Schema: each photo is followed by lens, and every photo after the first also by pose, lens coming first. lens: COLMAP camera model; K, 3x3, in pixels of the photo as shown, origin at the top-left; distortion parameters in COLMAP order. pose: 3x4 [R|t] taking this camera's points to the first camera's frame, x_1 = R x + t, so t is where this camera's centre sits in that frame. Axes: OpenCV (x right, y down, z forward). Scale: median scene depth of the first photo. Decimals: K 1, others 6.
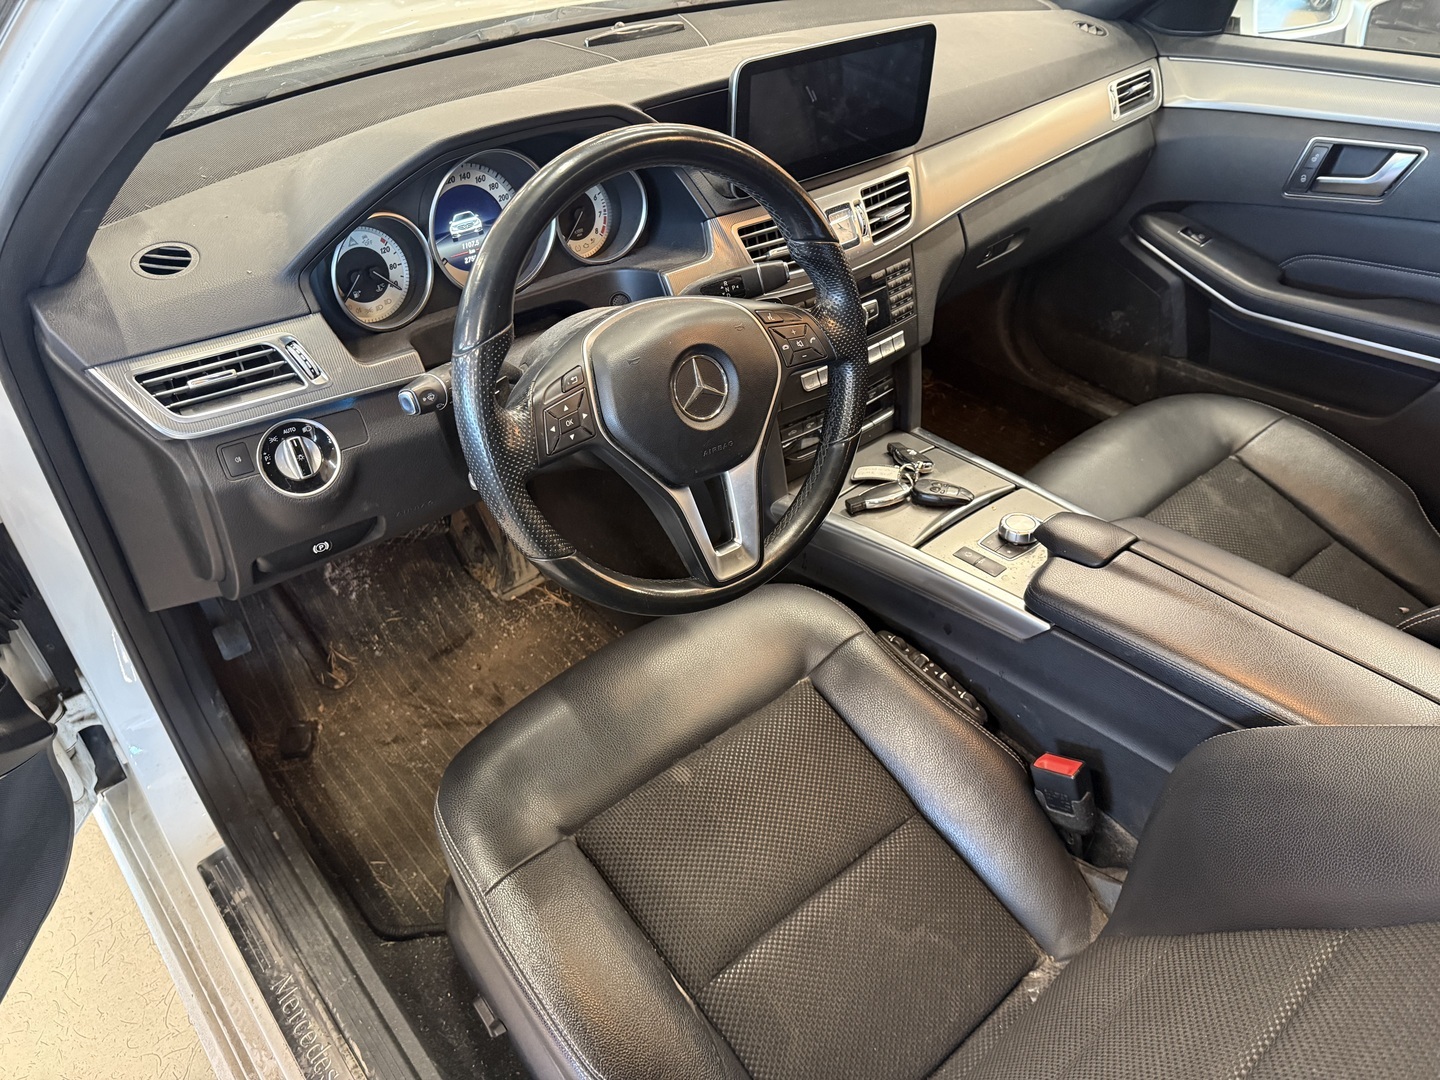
lens RADIAL K [[1009.1, 0, 720.0], [0, 1009.1, 540.0], [0, 0, 1]] dist [0.002892, 0.002262]
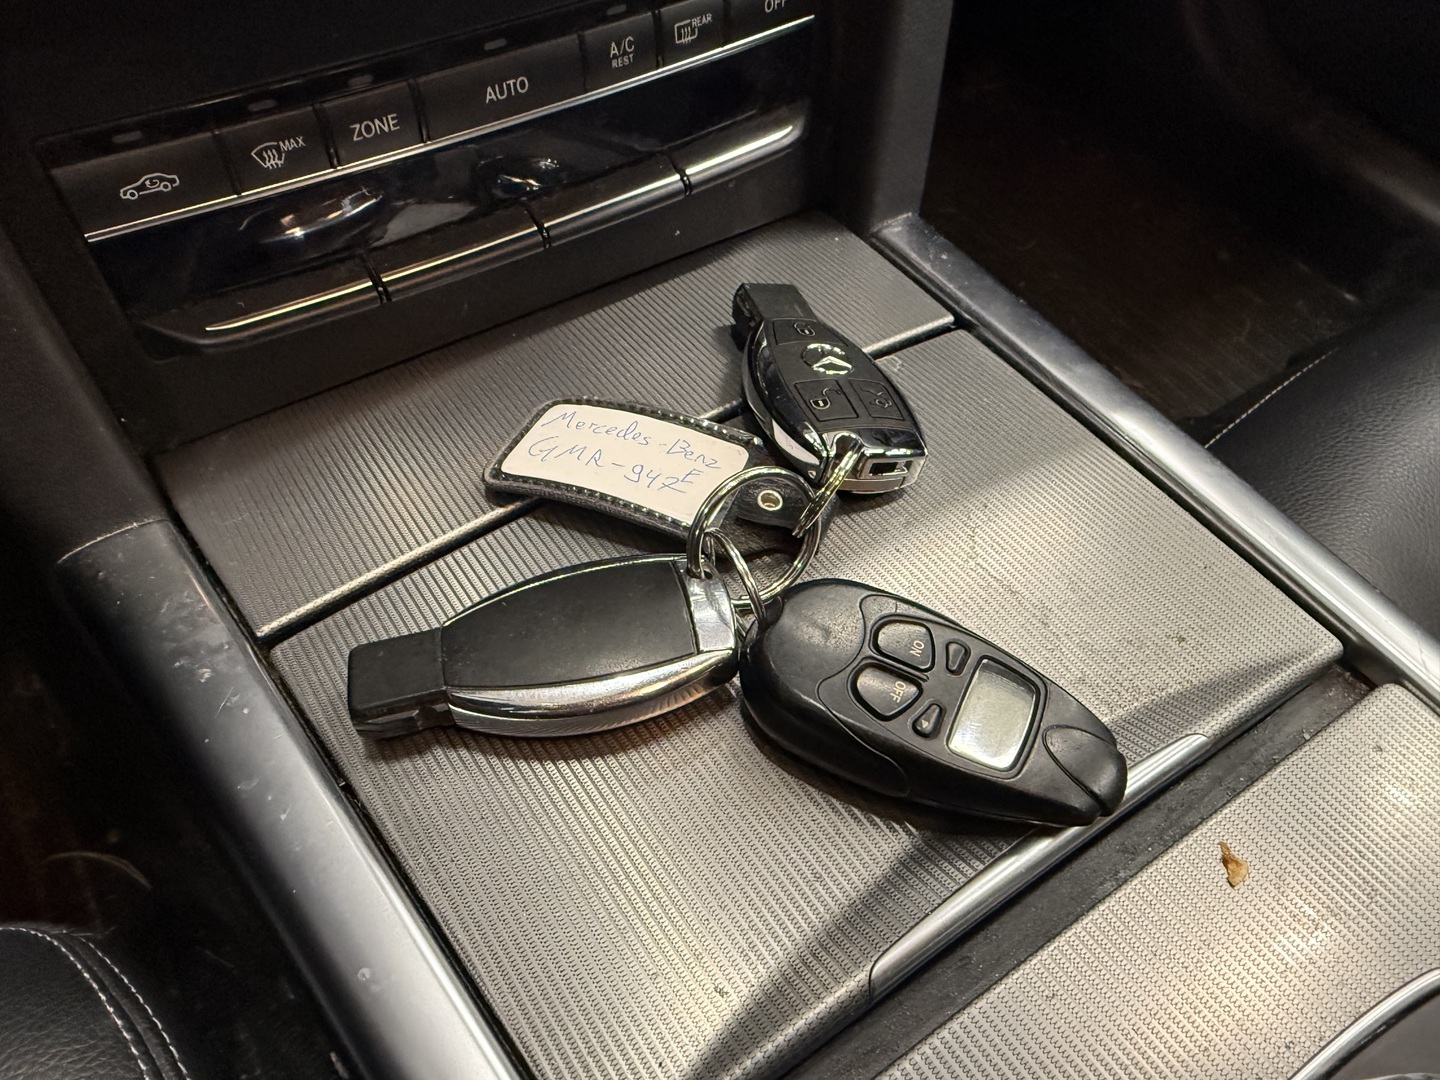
lens RADIAL K [[997.5, 0, 720.0], [0, 997.5, 540.0], [0, 0, 1]] dist [-0.001117, 0.000642]
pose [[0.992939, 0.118623, -0.000702, 0.170175], [-0.113951, 0.955439, 0.272306, -0.102066], [0.032972, -0.270303, 0.962210, 0.788556]]
